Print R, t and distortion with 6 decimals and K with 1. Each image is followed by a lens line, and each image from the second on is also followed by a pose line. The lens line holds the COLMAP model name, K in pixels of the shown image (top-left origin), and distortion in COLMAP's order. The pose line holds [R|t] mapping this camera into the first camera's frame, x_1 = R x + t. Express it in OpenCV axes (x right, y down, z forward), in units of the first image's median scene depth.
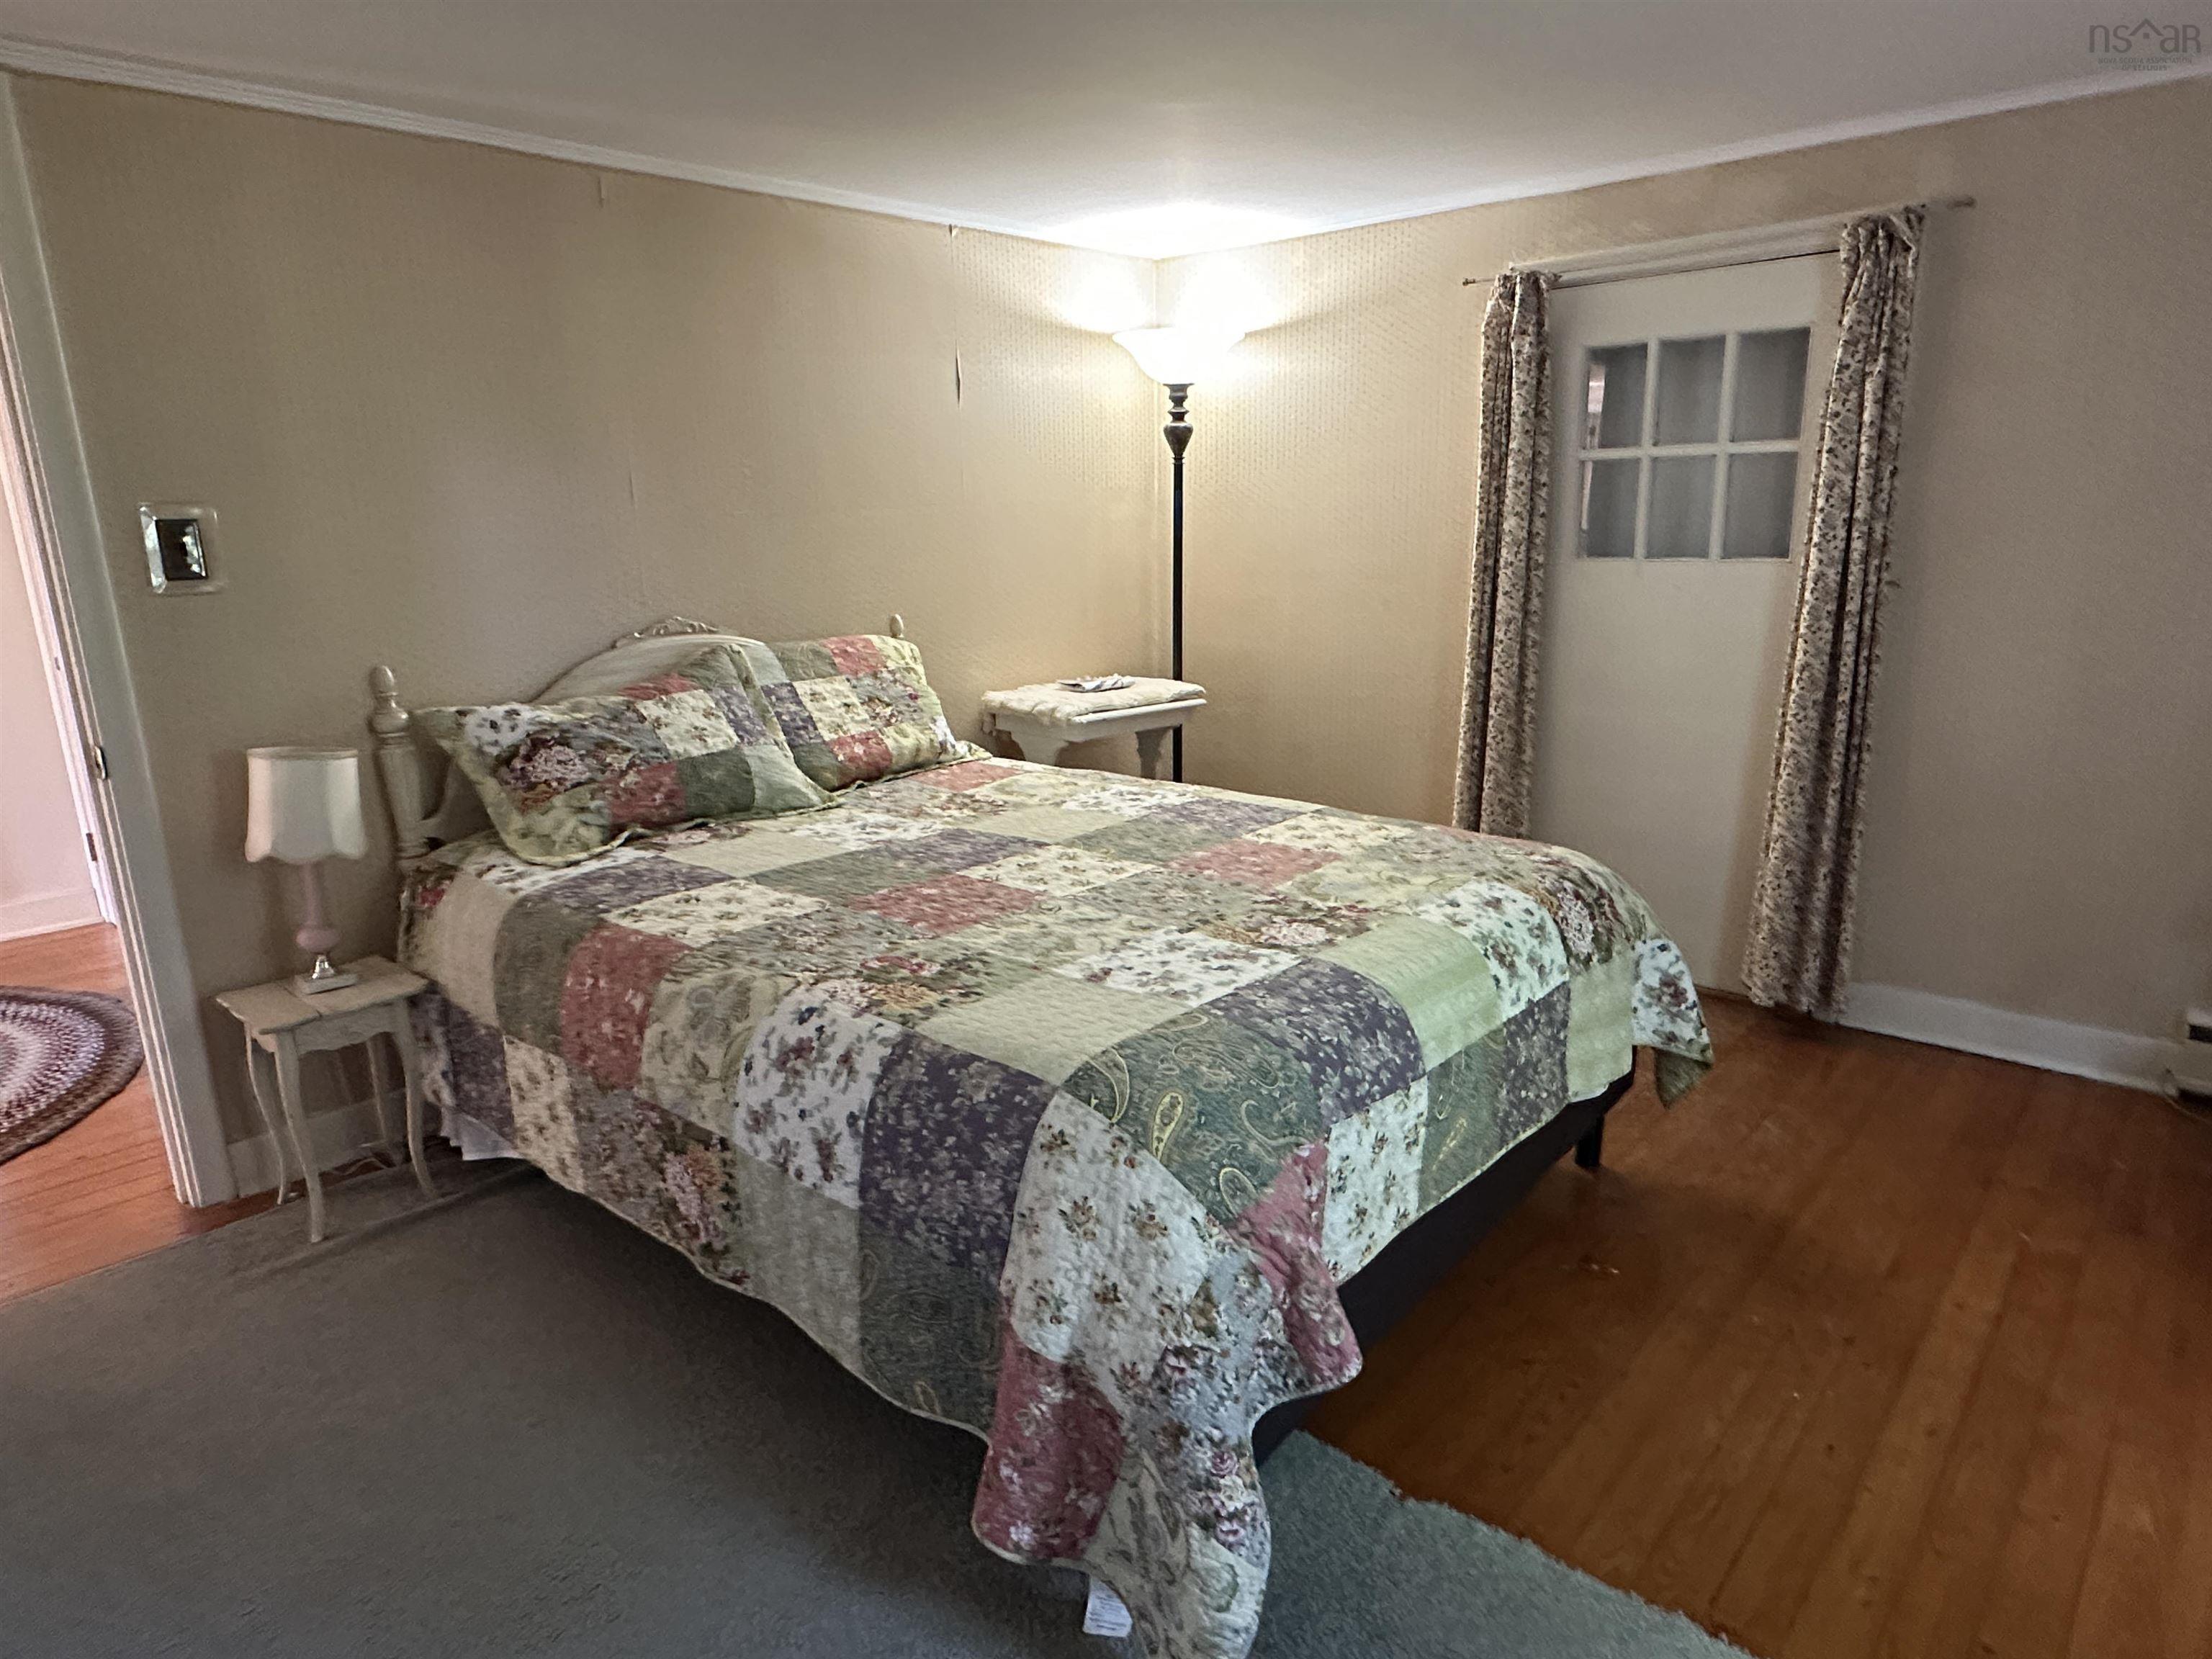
lens RADIAL K [[1286.8, 0, 1104.8], [0, 1286.8, 834.1], [0, 0, 1]] dist [-0.004850, 0.000064]
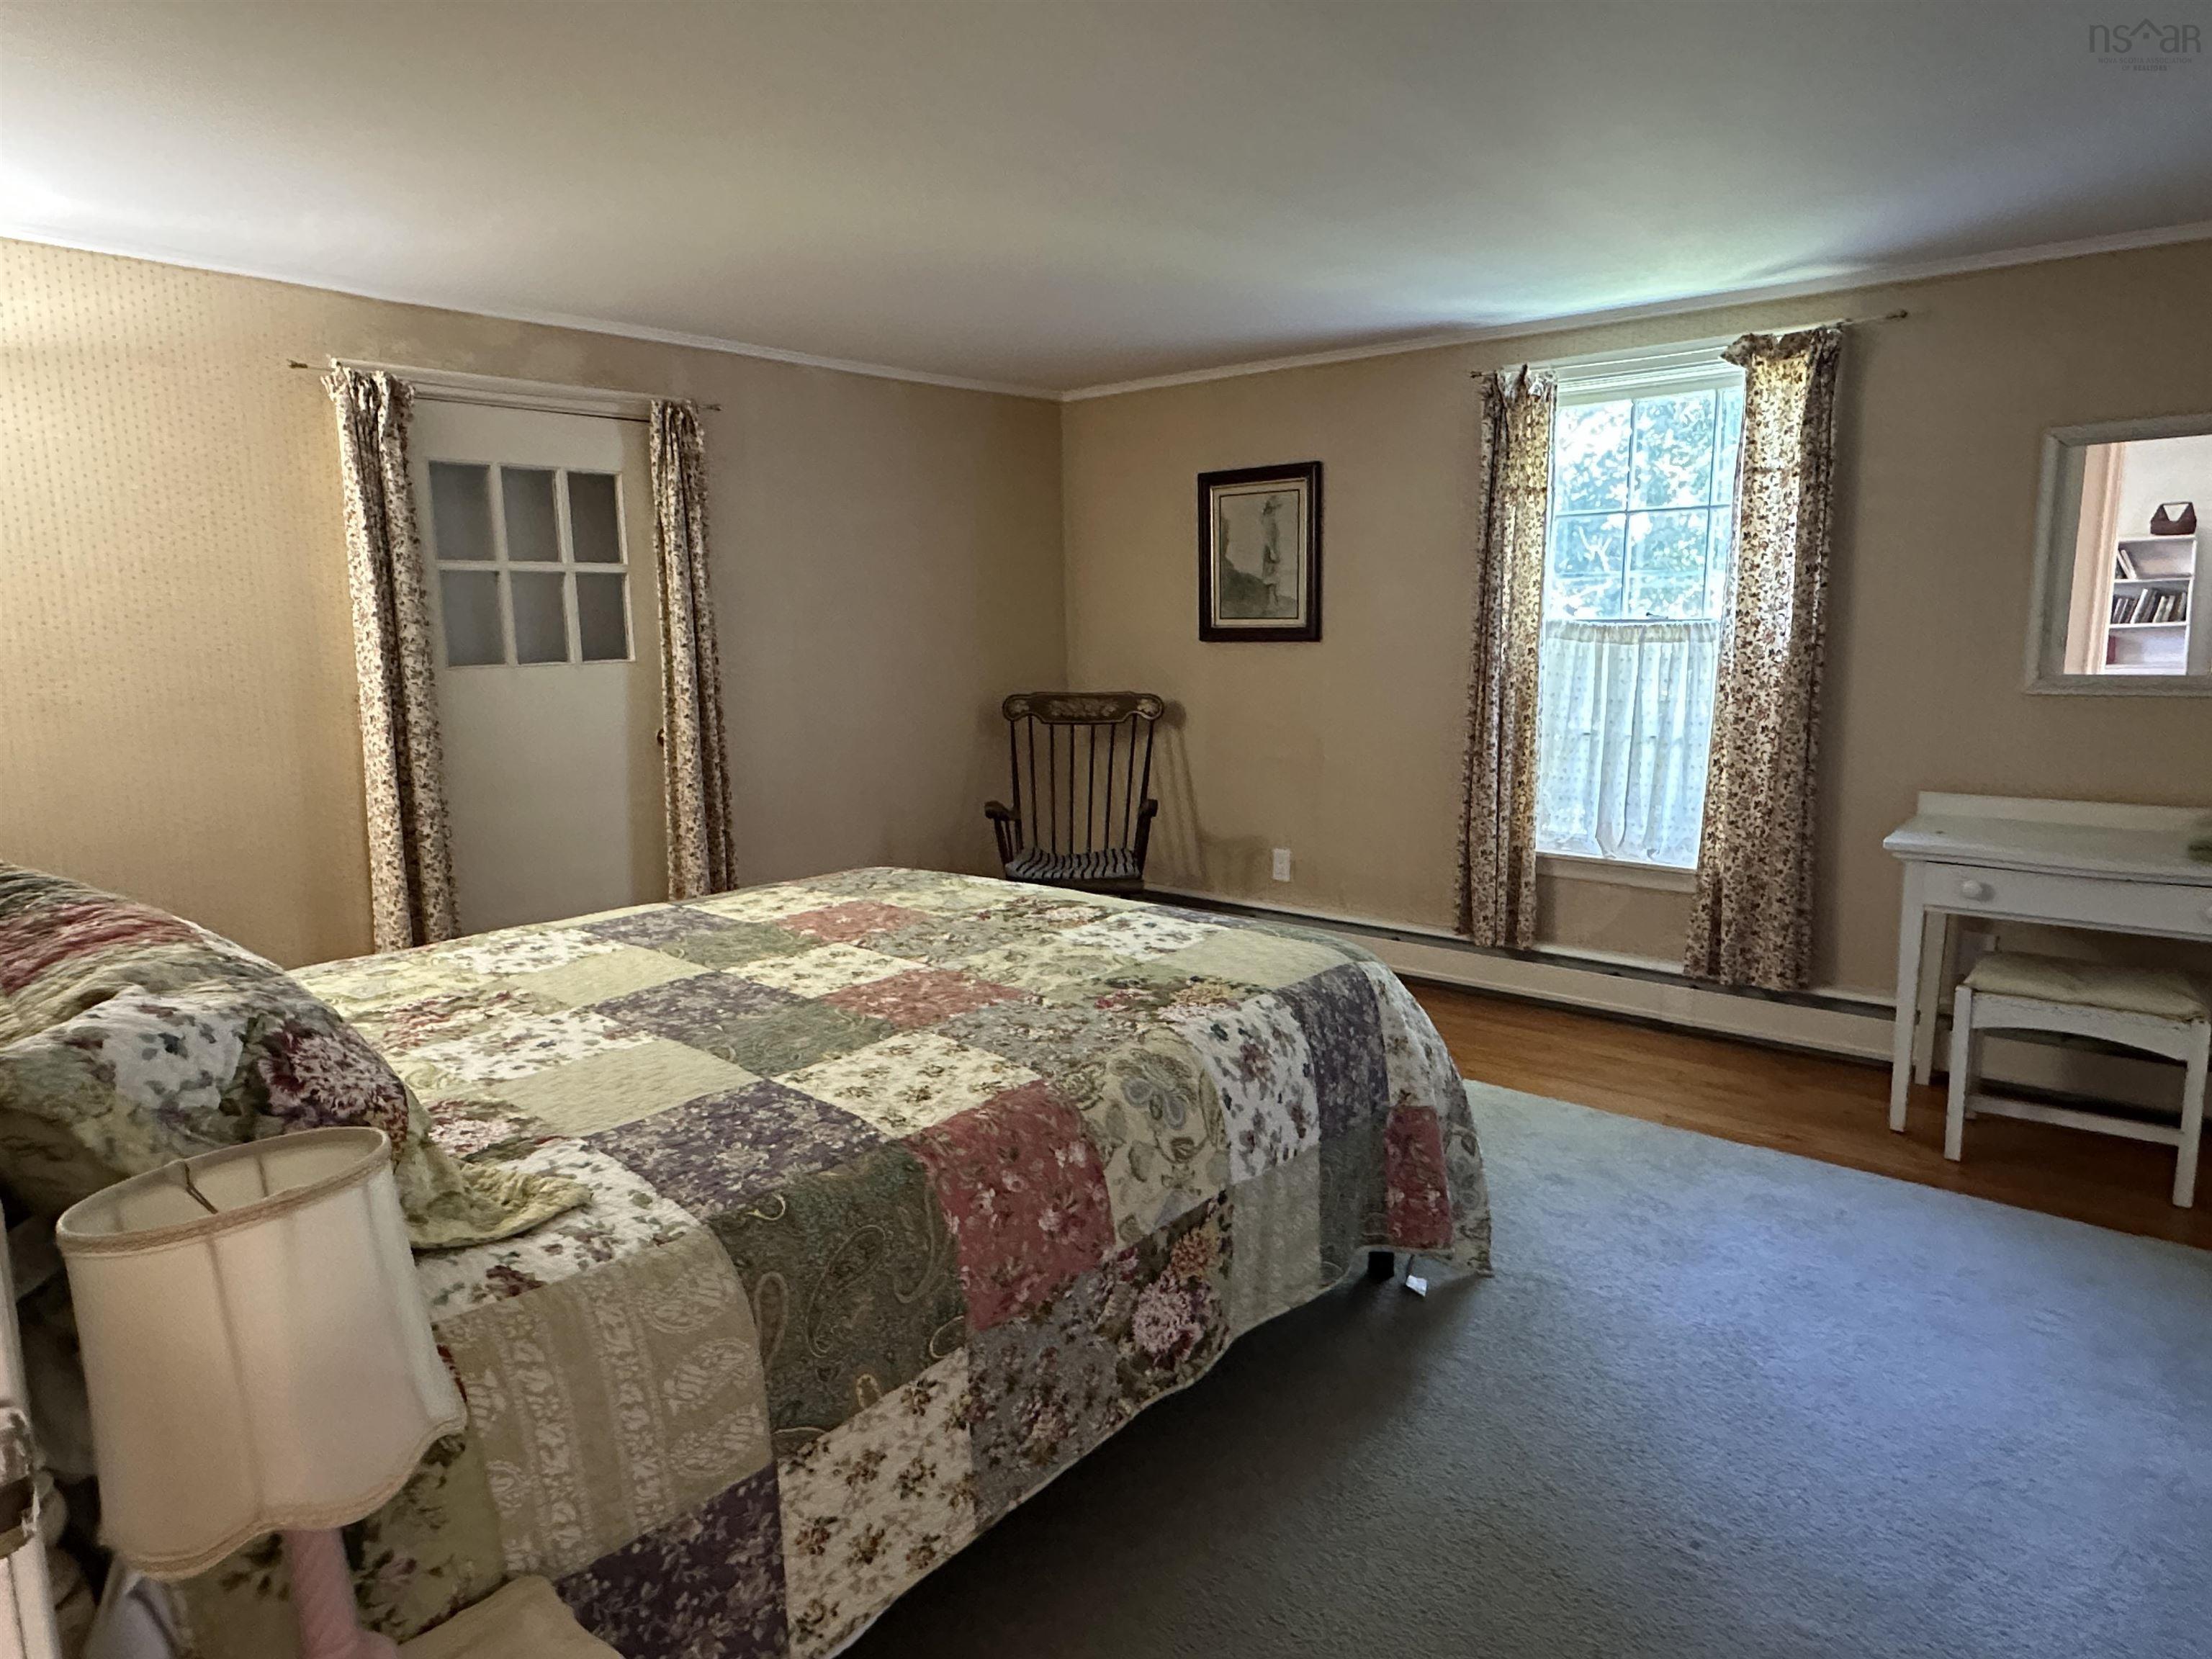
lens RADIAL K [[1286.8, 0, 1105.2], [0, 1286.8, 825.6], [0, 0, 1]] dist [-0.004850, 0.000064]
pose [[0.016423, -0.136461, 0.990509, -1.009942], [0.260300, 0.957067, 0.127537, -0.147140], [-0.965388, 0.255735, 0.051239, 0.790913]]
